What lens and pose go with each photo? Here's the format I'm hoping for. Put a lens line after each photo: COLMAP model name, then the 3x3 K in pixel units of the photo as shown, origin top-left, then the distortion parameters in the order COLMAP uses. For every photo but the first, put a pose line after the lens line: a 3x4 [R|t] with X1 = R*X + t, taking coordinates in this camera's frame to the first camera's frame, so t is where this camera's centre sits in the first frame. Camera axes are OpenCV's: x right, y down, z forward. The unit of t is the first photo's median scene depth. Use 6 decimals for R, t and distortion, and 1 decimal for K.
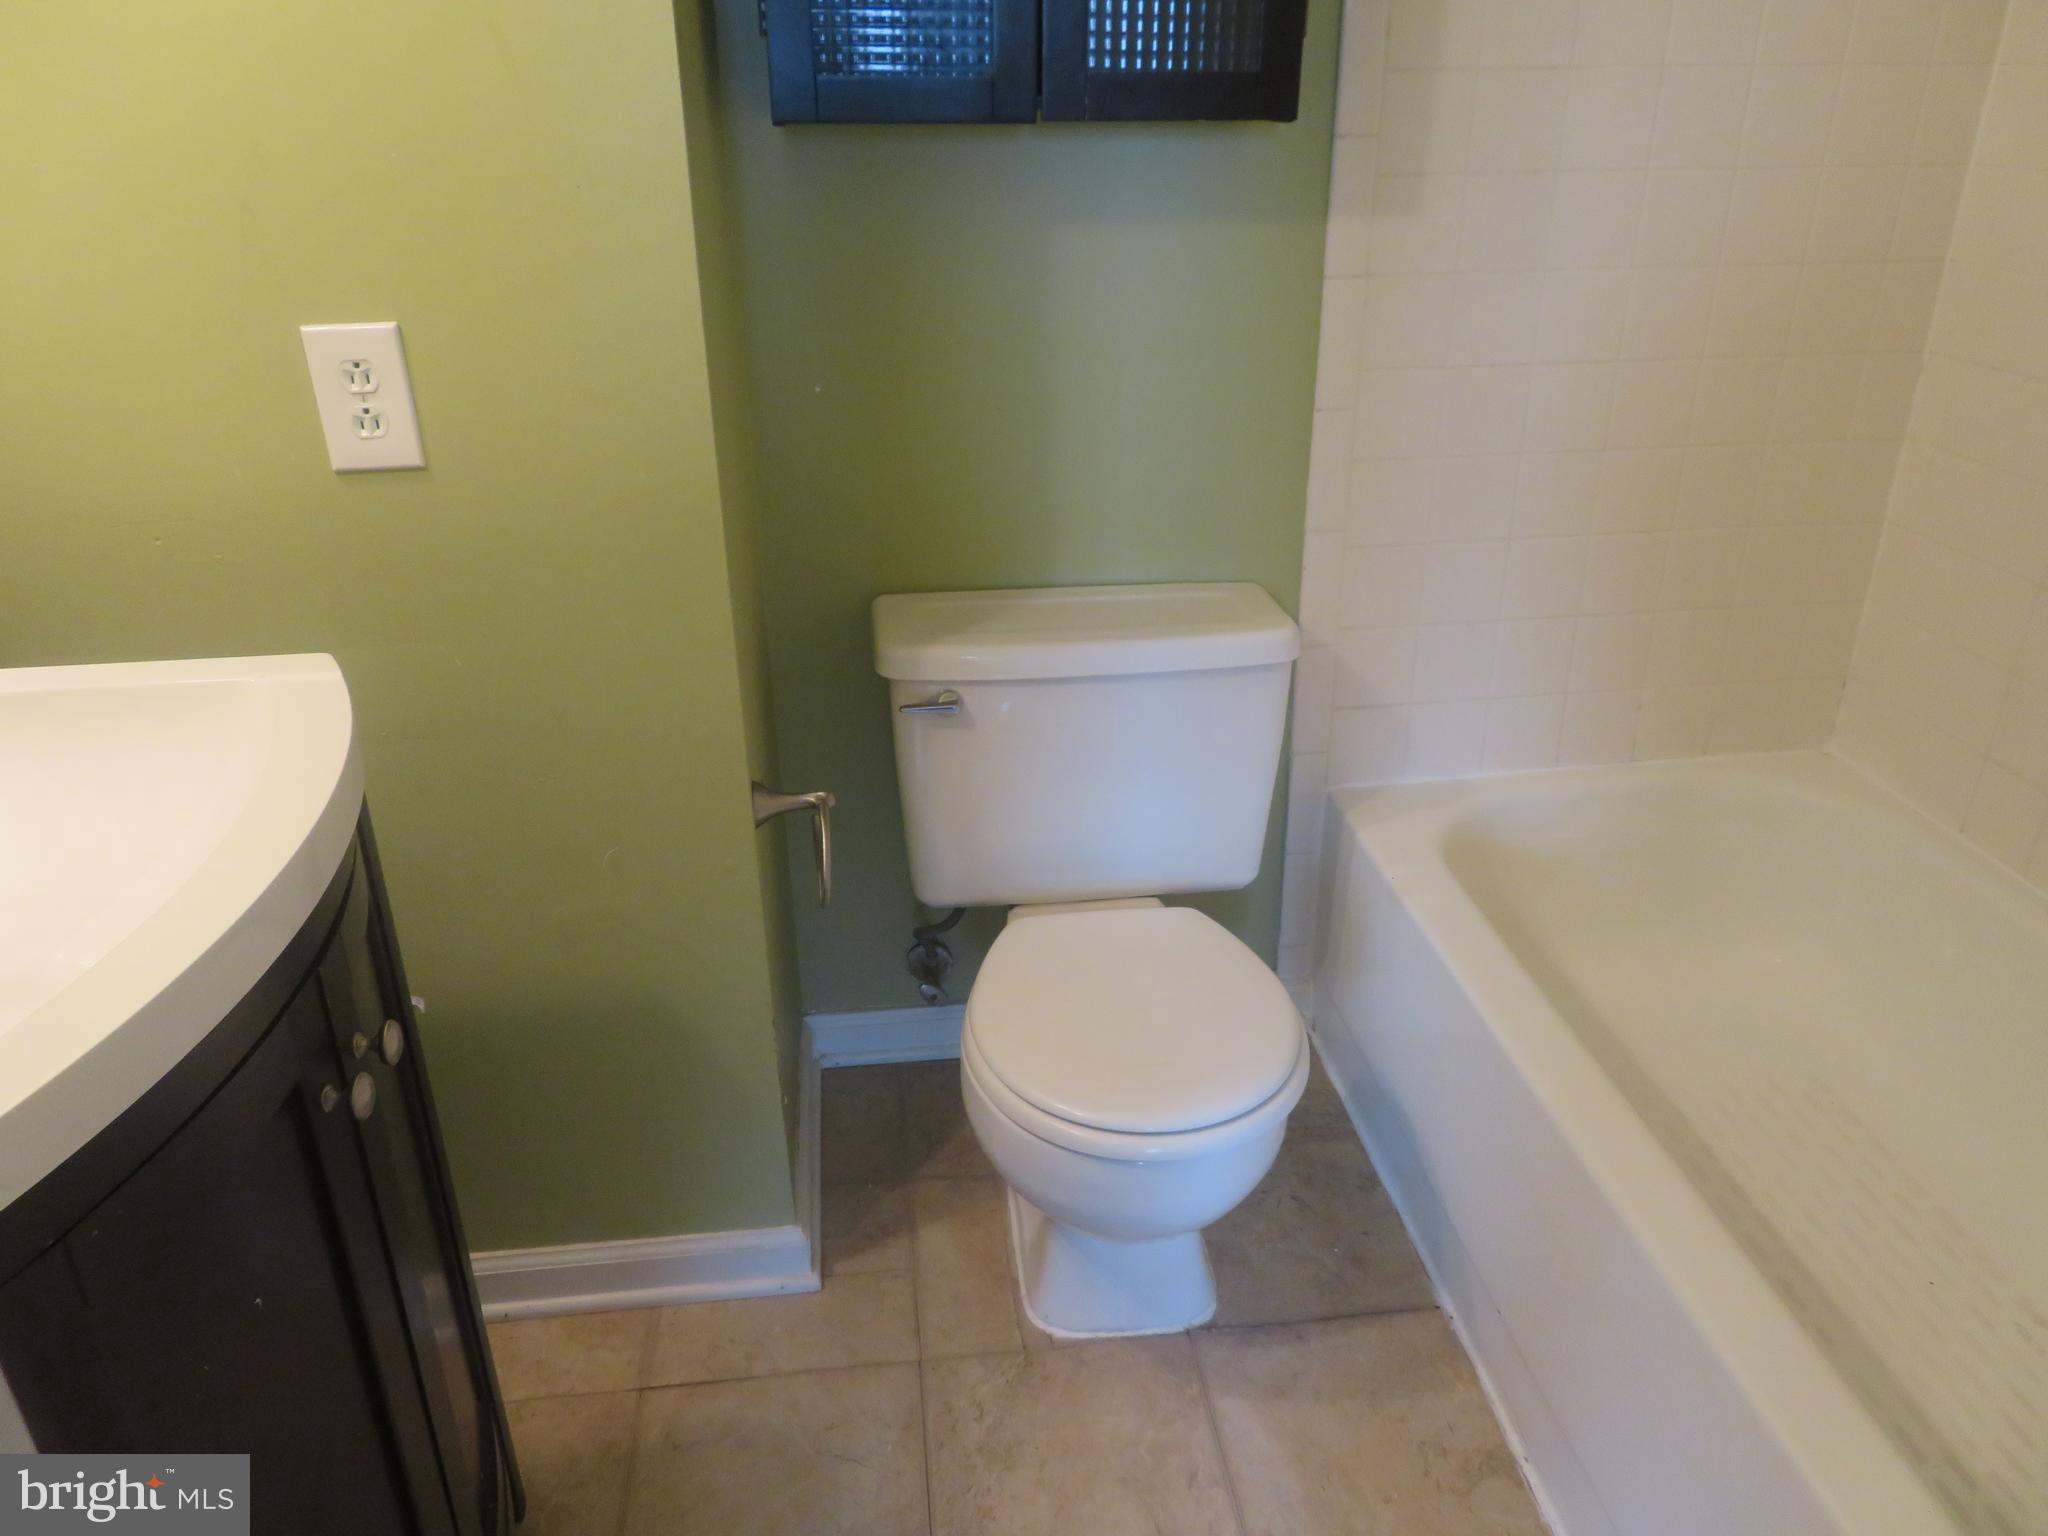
lens RADIAL K [[1460.7, 0, 1020.0], [0, 1460.7, 771.3], [0, 0, 1]] dist [-0.010060, 0.003065]
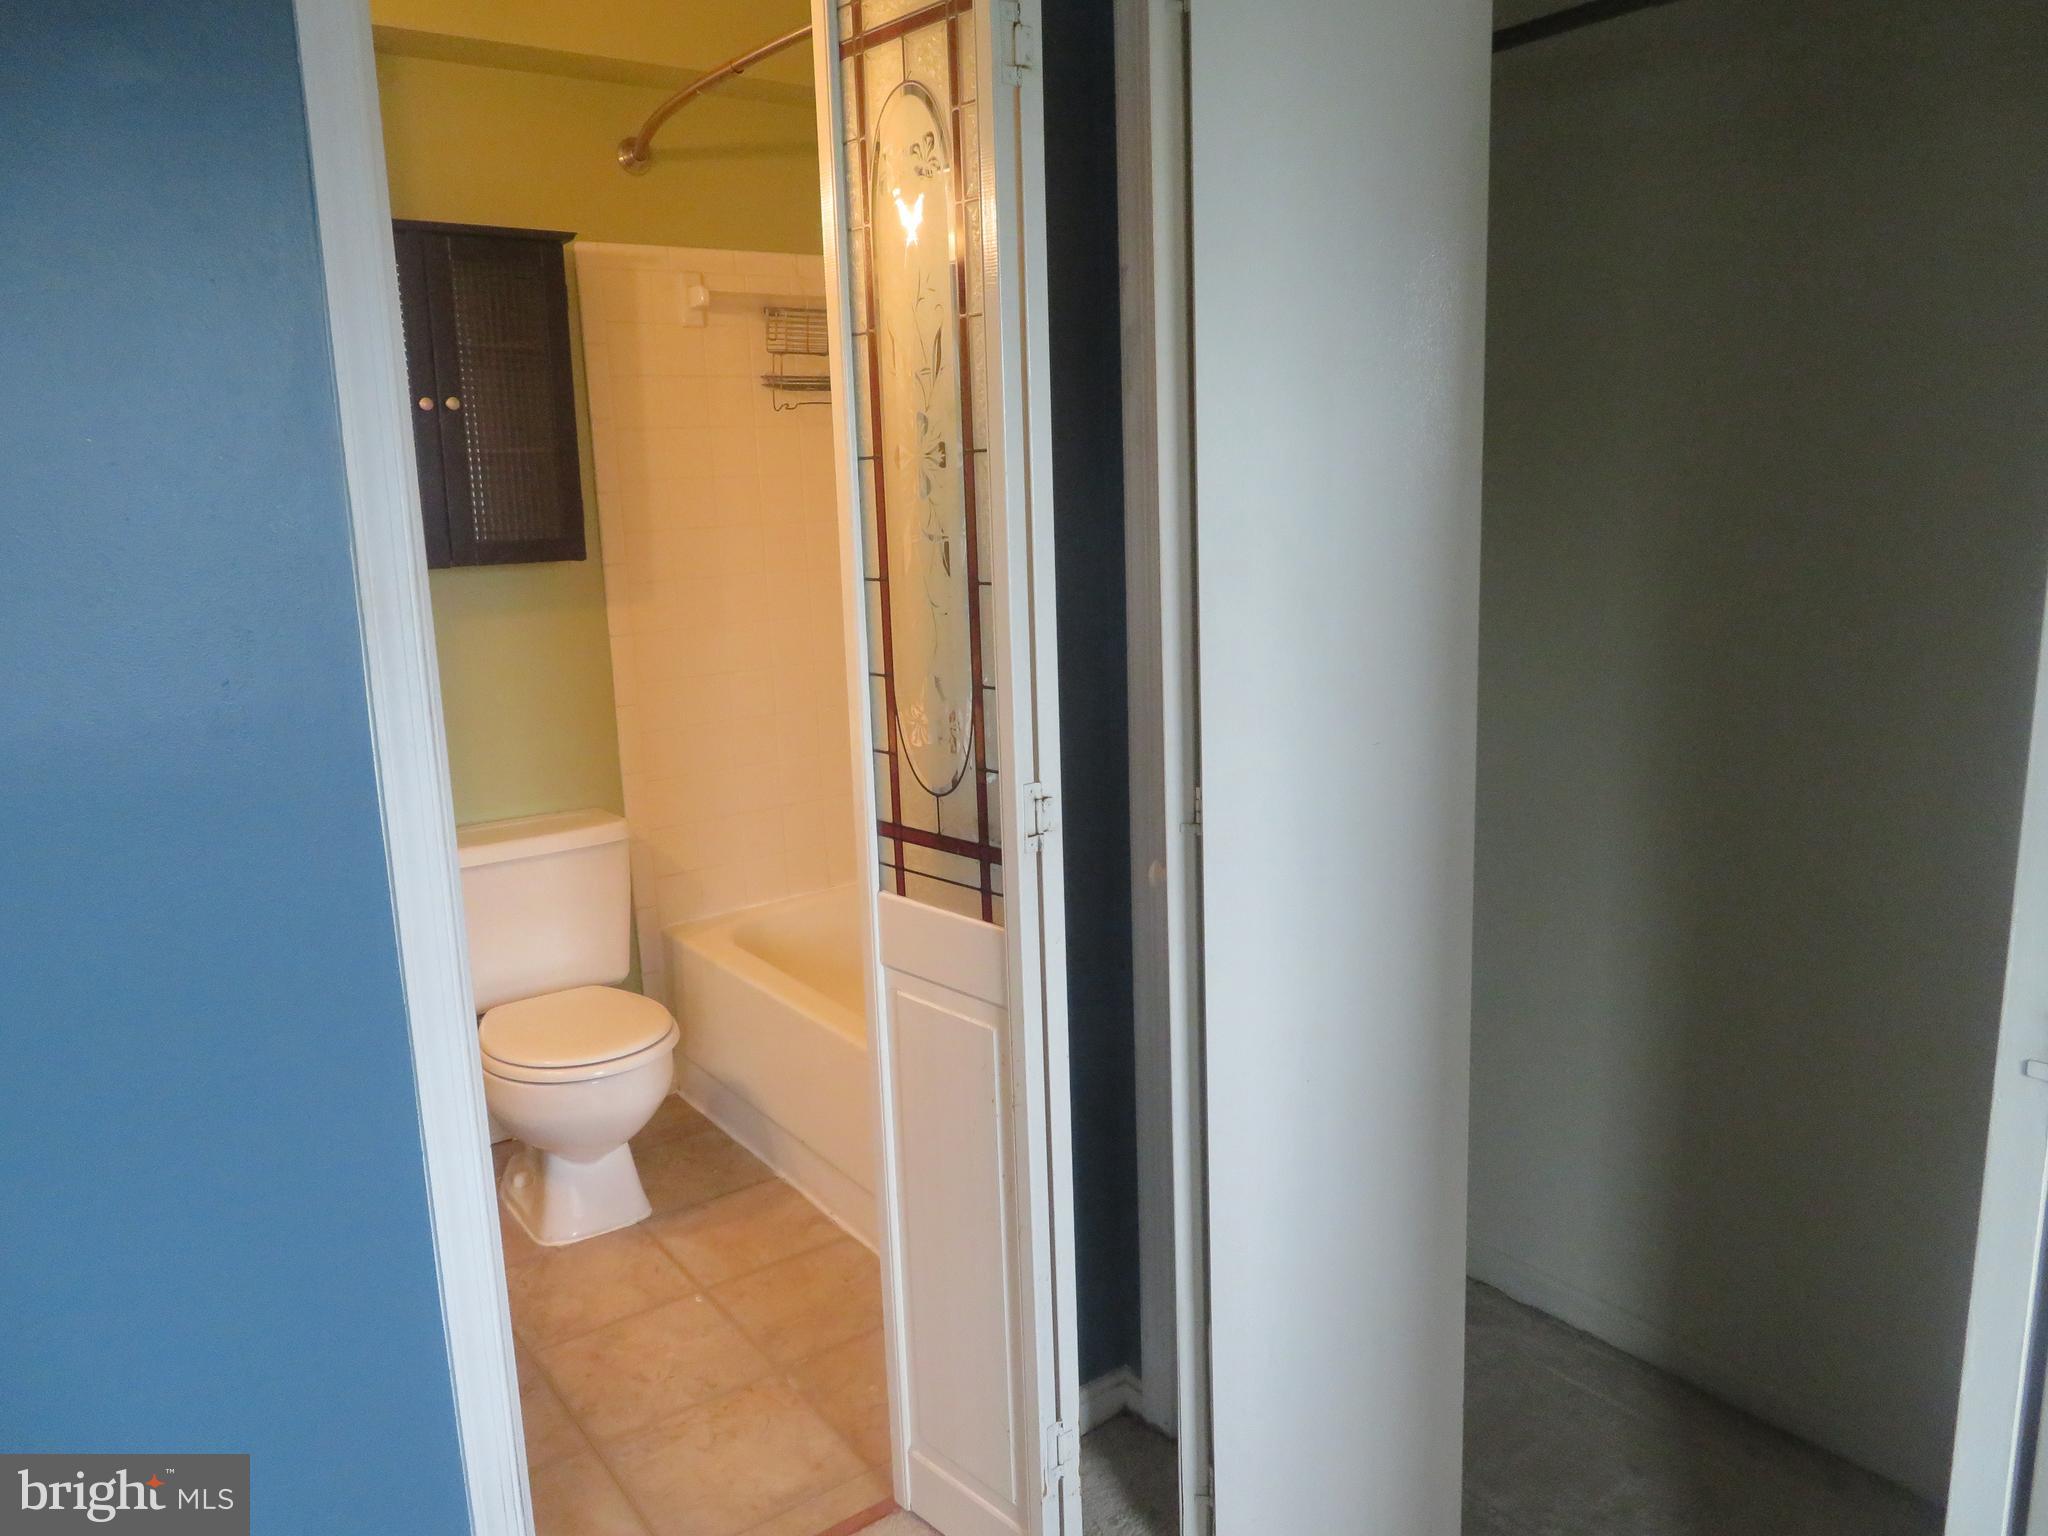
lens RADIAL K [[1460.7, 0, 1018.1], [0, 1460.7, 780.4], [0, 0, 1]] dist [-0.010060, 0.003065]
pose [[0.875011, -0.115619, 0.470095, -0.243374], [0.228934, 0.954443, -0.191384, 0.328498], [-0.426551, 0.275084, 0.861617, -0.814129]]
